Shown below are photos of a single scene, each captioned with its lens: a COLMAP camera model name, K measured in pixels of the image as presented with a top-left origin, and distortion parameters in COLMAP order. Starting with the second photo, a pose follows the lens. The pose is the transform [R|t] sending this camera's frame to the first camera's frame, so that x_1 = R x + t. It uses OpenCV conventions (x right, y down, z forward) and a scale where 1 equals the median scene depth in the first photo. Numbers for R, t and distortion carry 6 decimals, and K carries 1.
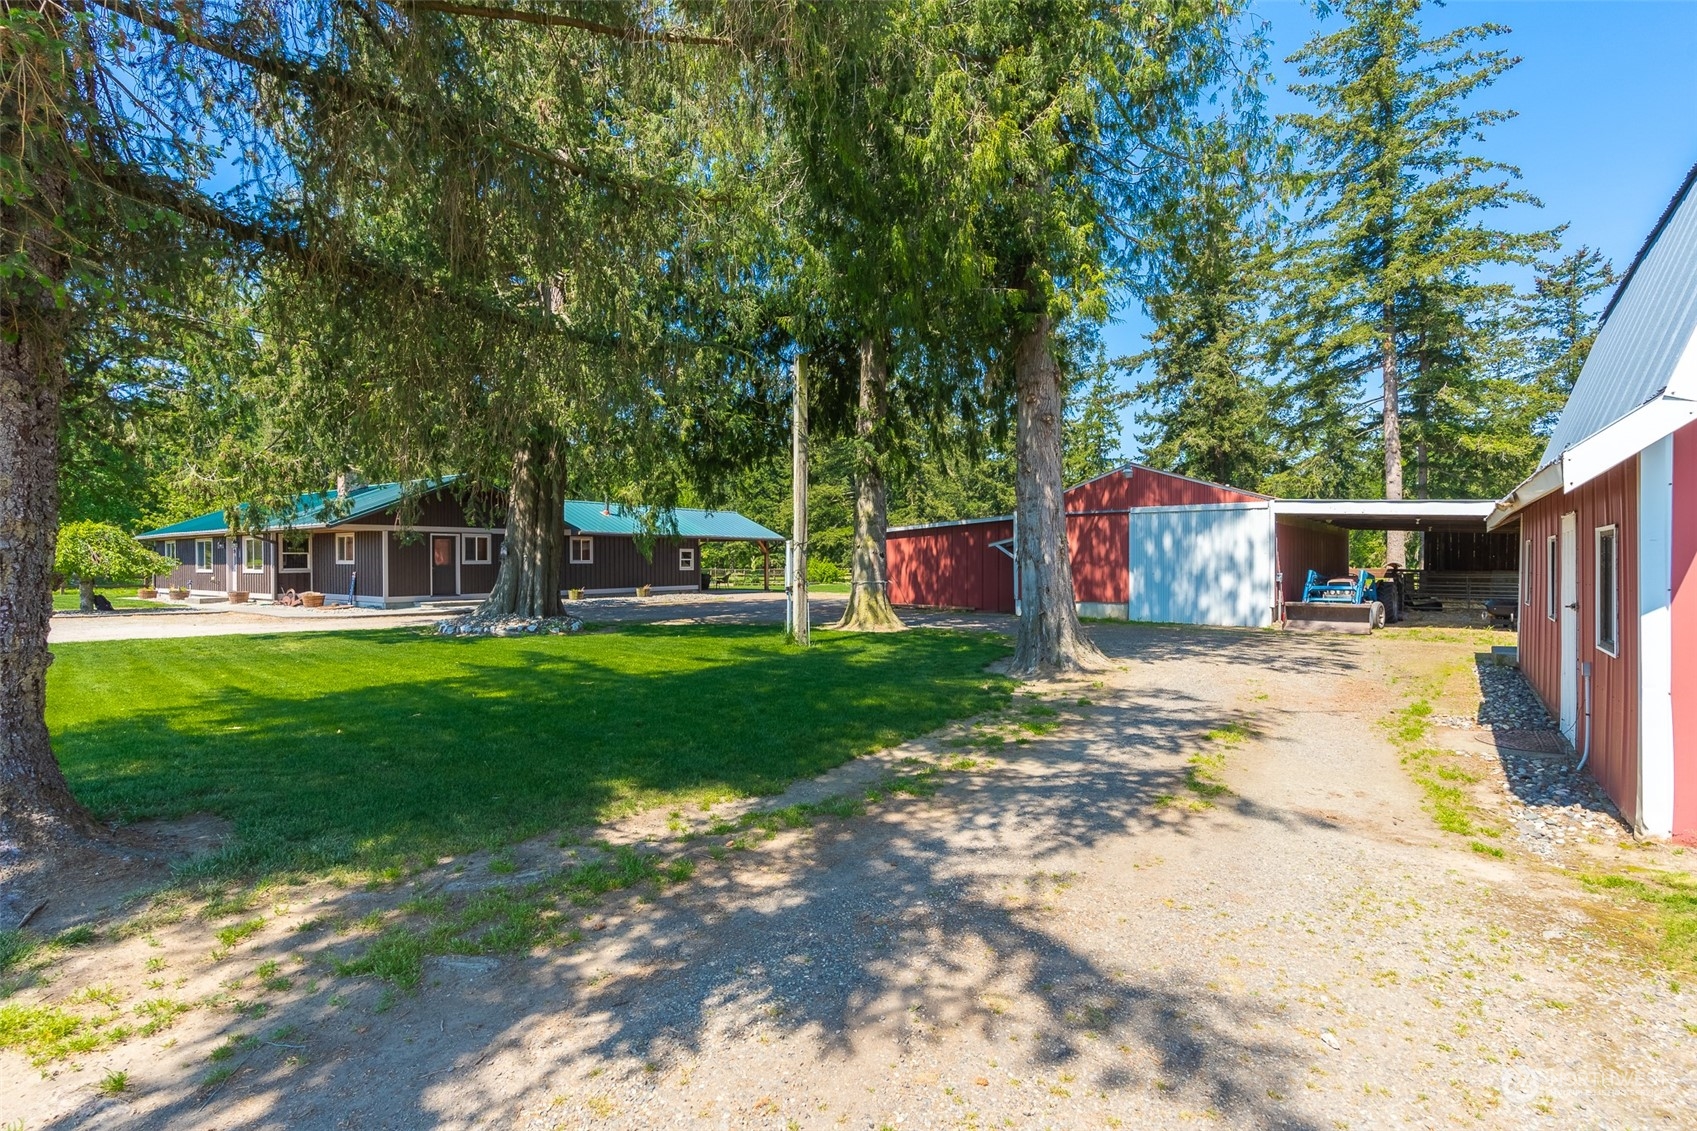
lens RADIAL K [[822.2, 0, 848.5], [0, 822.2, 565.5], [0, 0, 1]] dist [0.000058, -0.000033]
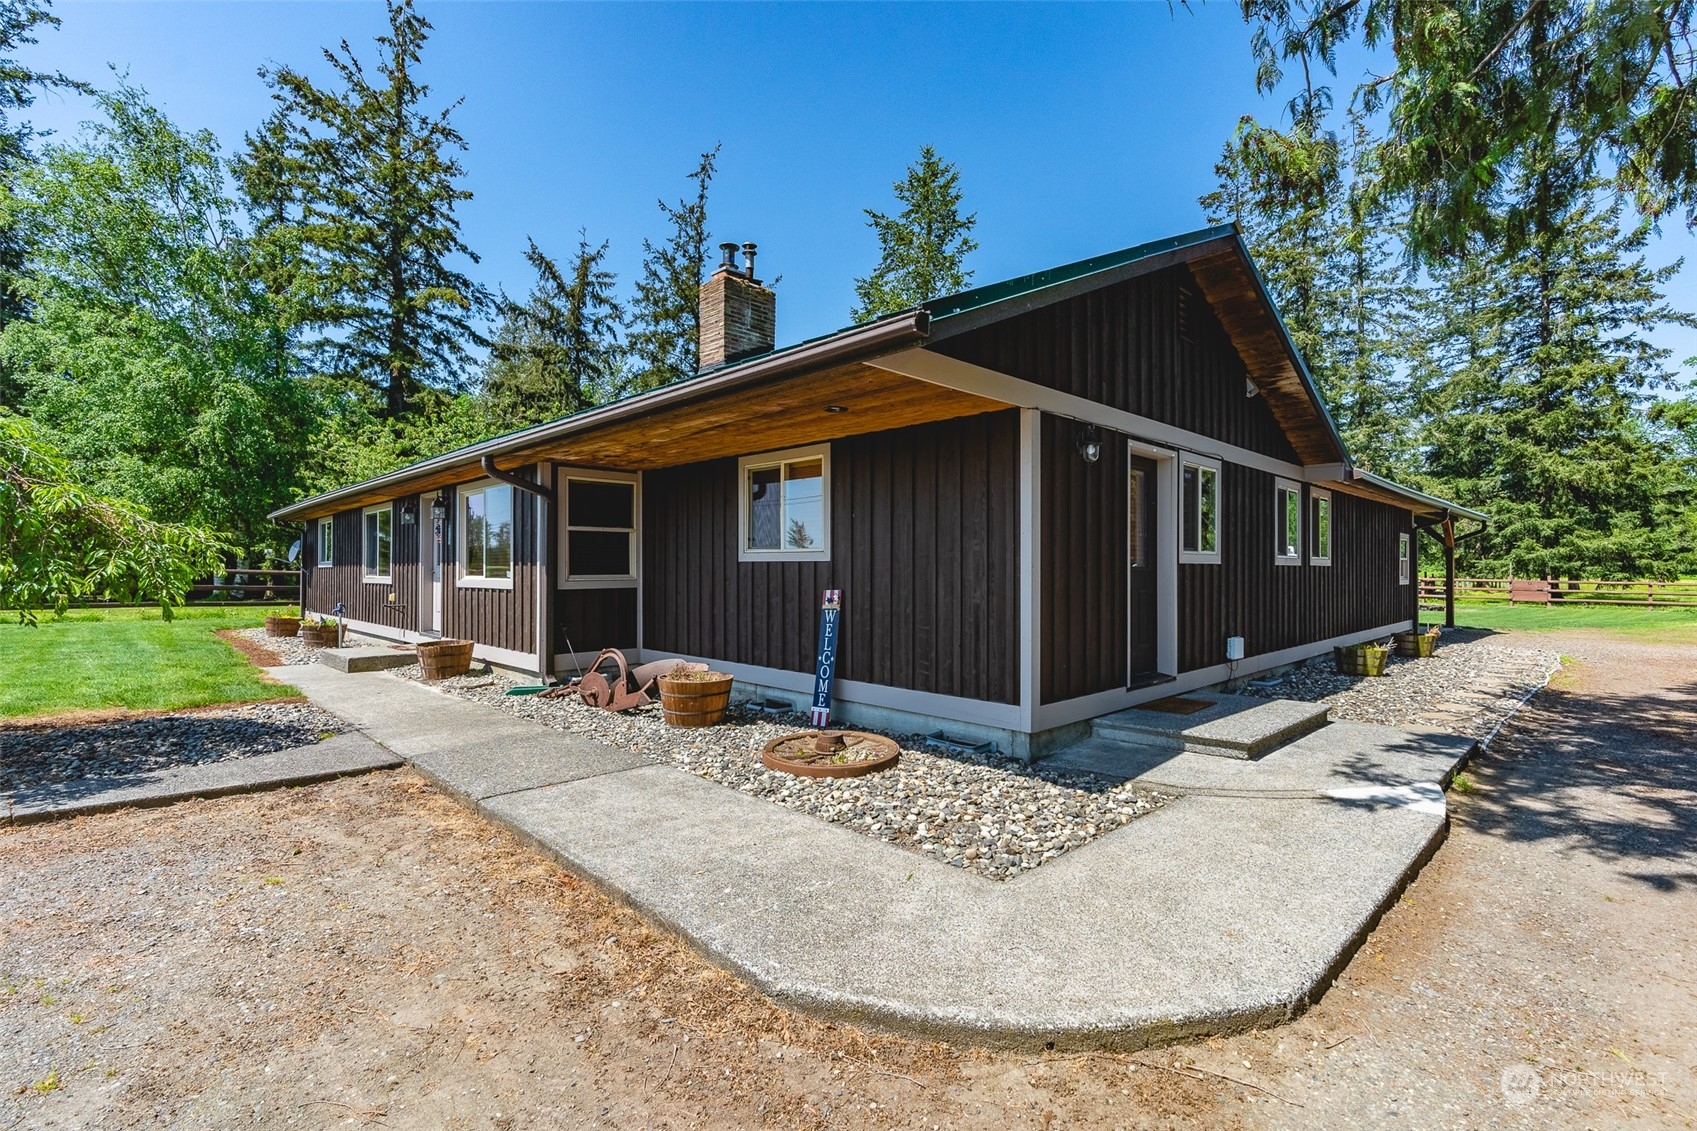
lens RADIAL K [[783.3, 0, 848.5], [0, 783.3, 565.5], [0, 0, 1]] dist [0.000483, 0.000040]
pose [[0.985260, 0.004503, -0.171005, -0.573825], [-0.006525, 0.999915, -0.011262, 0.002864], [0.170940, 0.012212, 0.985206, 0.779719]]
